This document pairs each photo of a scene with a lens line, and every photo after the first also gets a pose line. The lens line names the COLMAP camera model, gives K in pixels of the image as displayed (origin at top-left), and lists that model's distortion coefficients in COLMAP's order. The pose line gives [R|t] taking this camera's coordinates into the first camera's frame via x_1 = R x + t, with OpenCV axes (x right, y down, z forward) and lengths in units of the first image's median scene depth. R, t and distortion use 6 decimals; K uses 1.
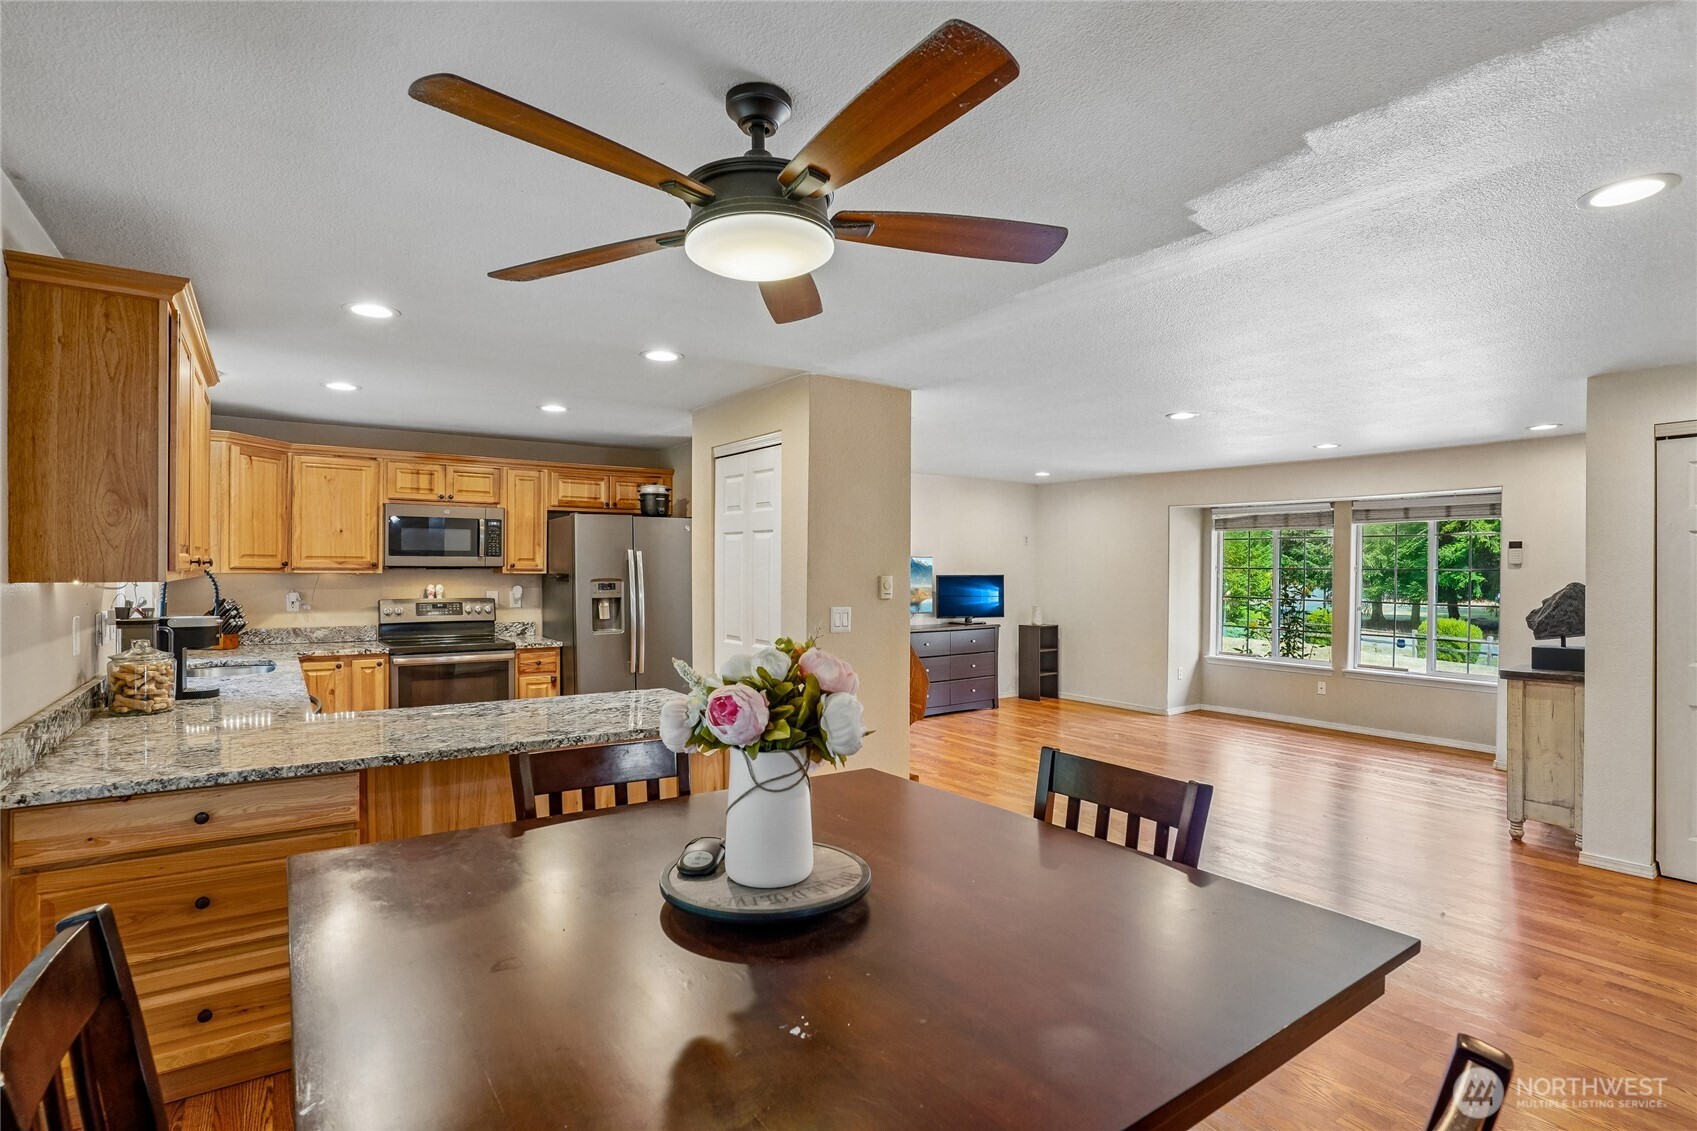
lens RADIAL K [[830.3, 0, 841.6], [0, 830.3, 577.1], [0, 0, 1]] dist [-0.057896, 0.016651]
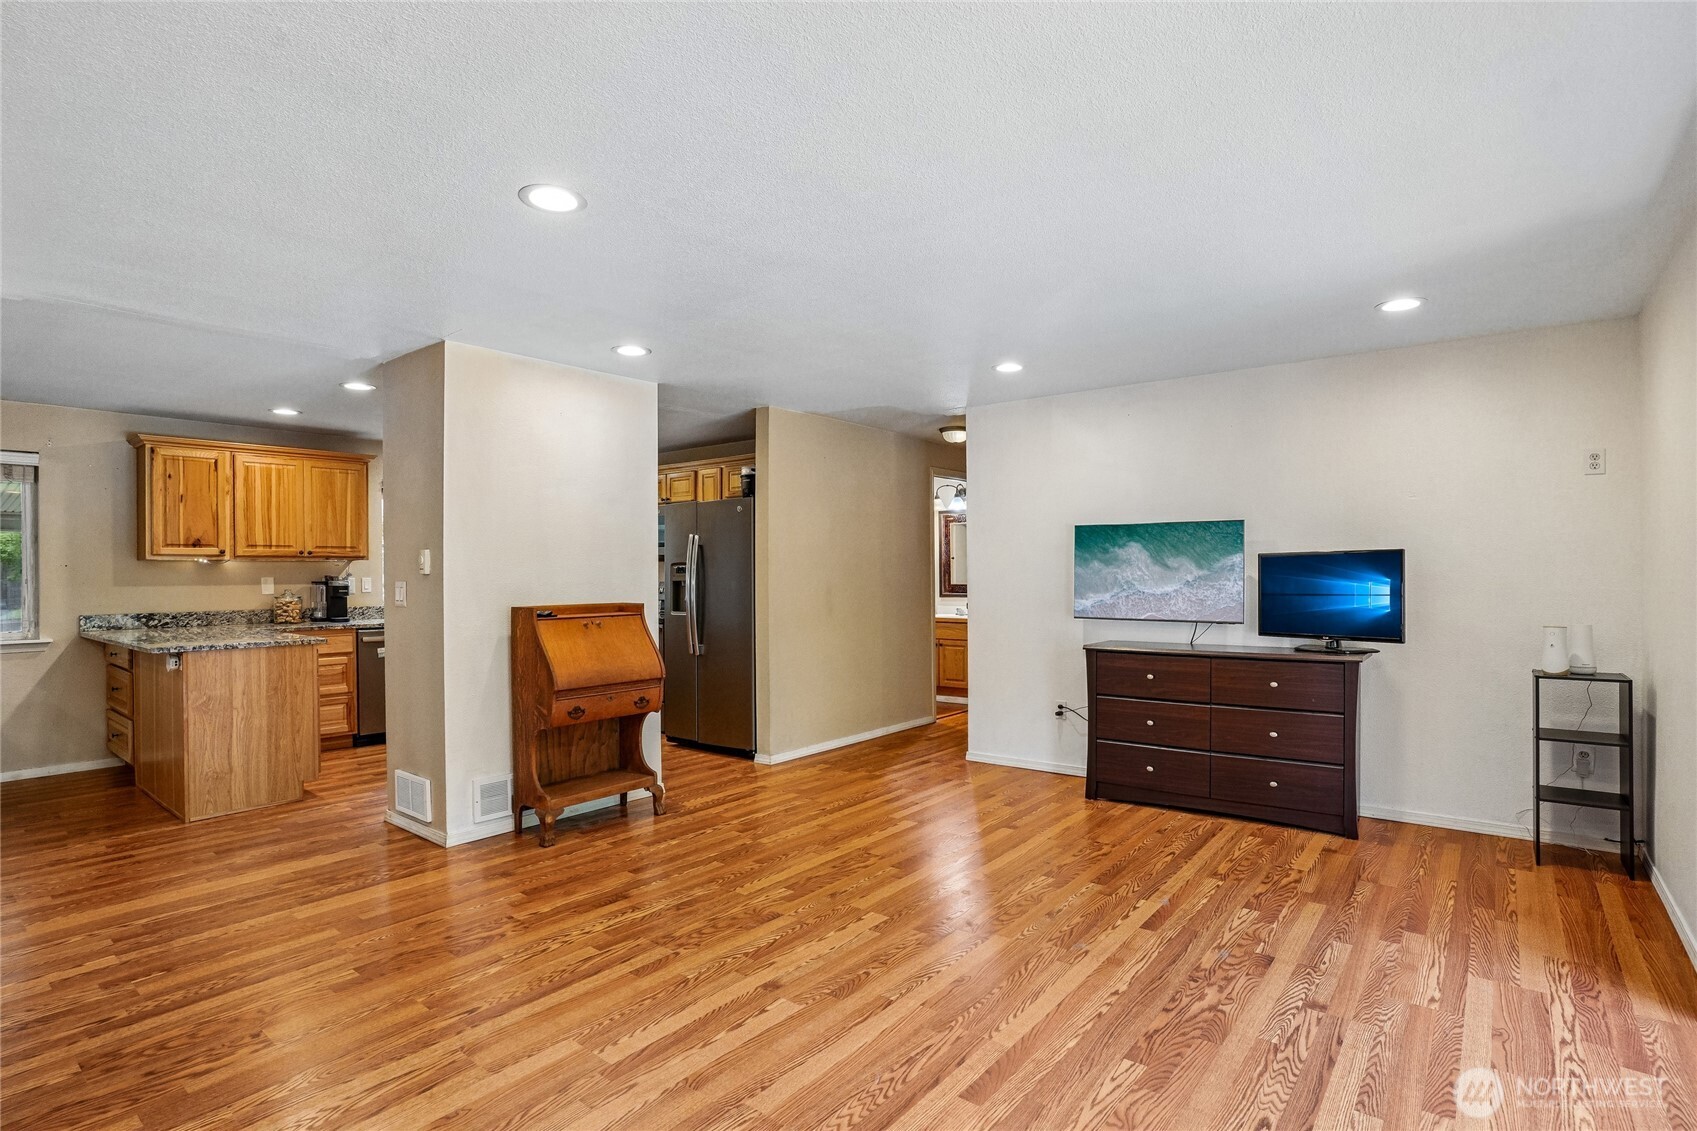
lens RADIAL K [[845.0, 0, 851.5], [0, 845.0, 565.3], [0, 0, 1]] dist [-0.051312, 0.016176]
pose [[0.286766, -0.014361, -0.957893, 0.849113], [-0.003051, 0.999869, -0.015903, 0.022475], [0.957996, 0.007483, 0.286685, 0.919745]]
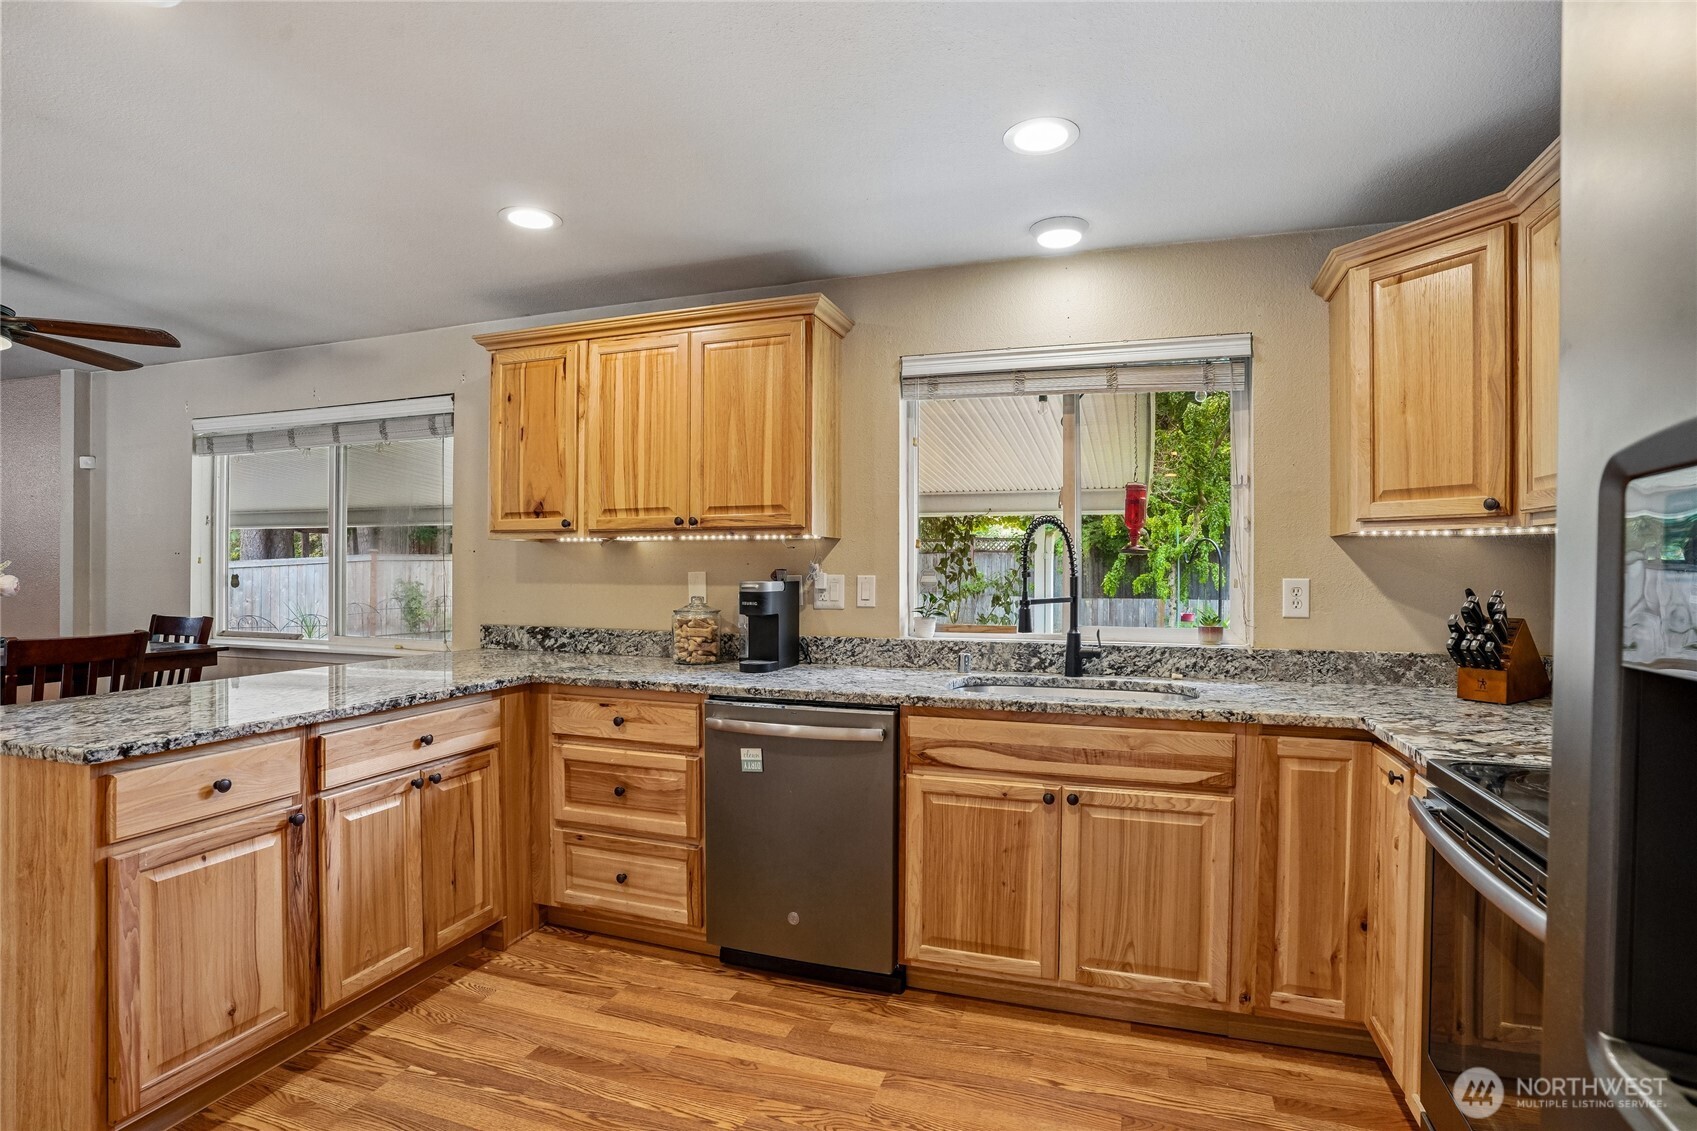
lens RADIAL K [[830.3, 0, 851.0], [0, 830.3, 568.9], [0, 0, 1]] dist [-0.057896, 0.016651]
pose [[-0.800362, -0.009391, -0.599443, -0.185989], [-0.015809, 0.999860, 0.005444, 0.016408], [0.599308, 0.013834, -0.800399, 1.030710]]
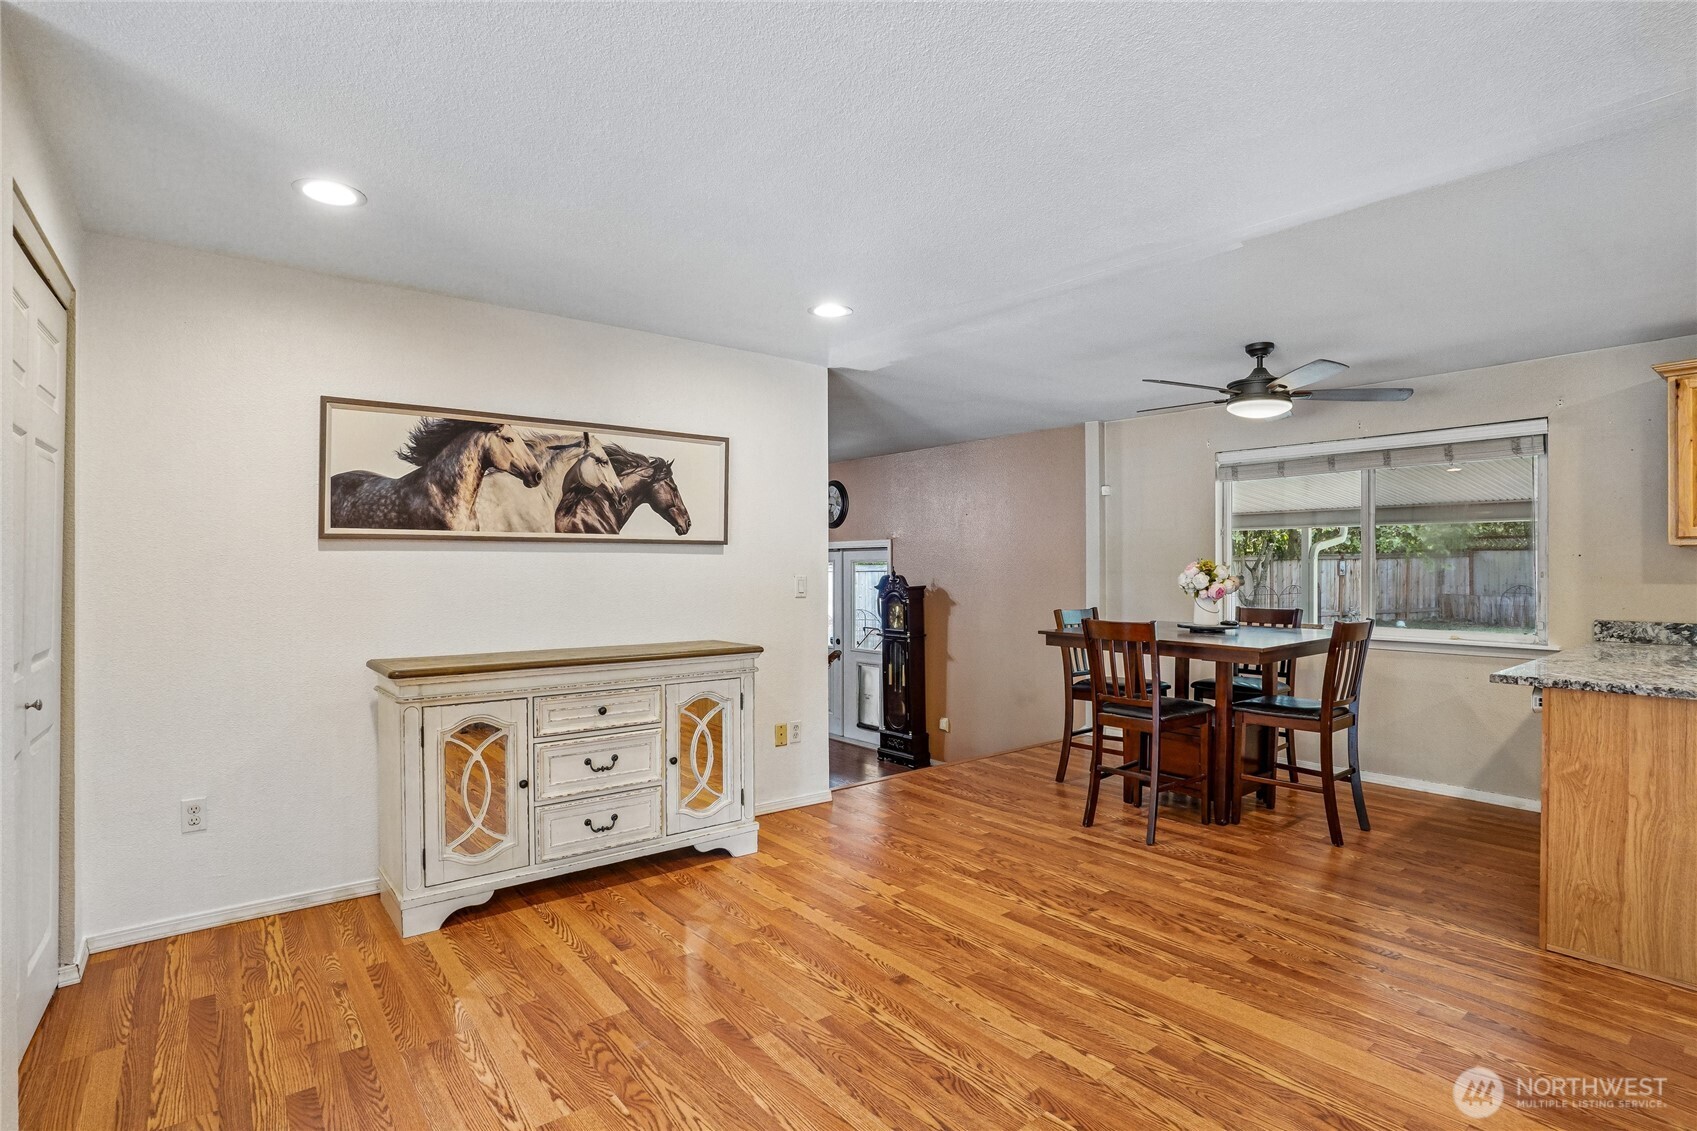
lens RADIAL K [[830.3, 0, 850.6], [0, 830.3, 573.4], [0, 0, 1]] dist [-0.057896, 0.016651]
pose [[-0.997465, -0.003796, -0.071064, 0.385290], [-0.005238, 0.999784, 0.020117, 0.016001], [0.070972, 0.020438, -0.997269, 0.998599]]
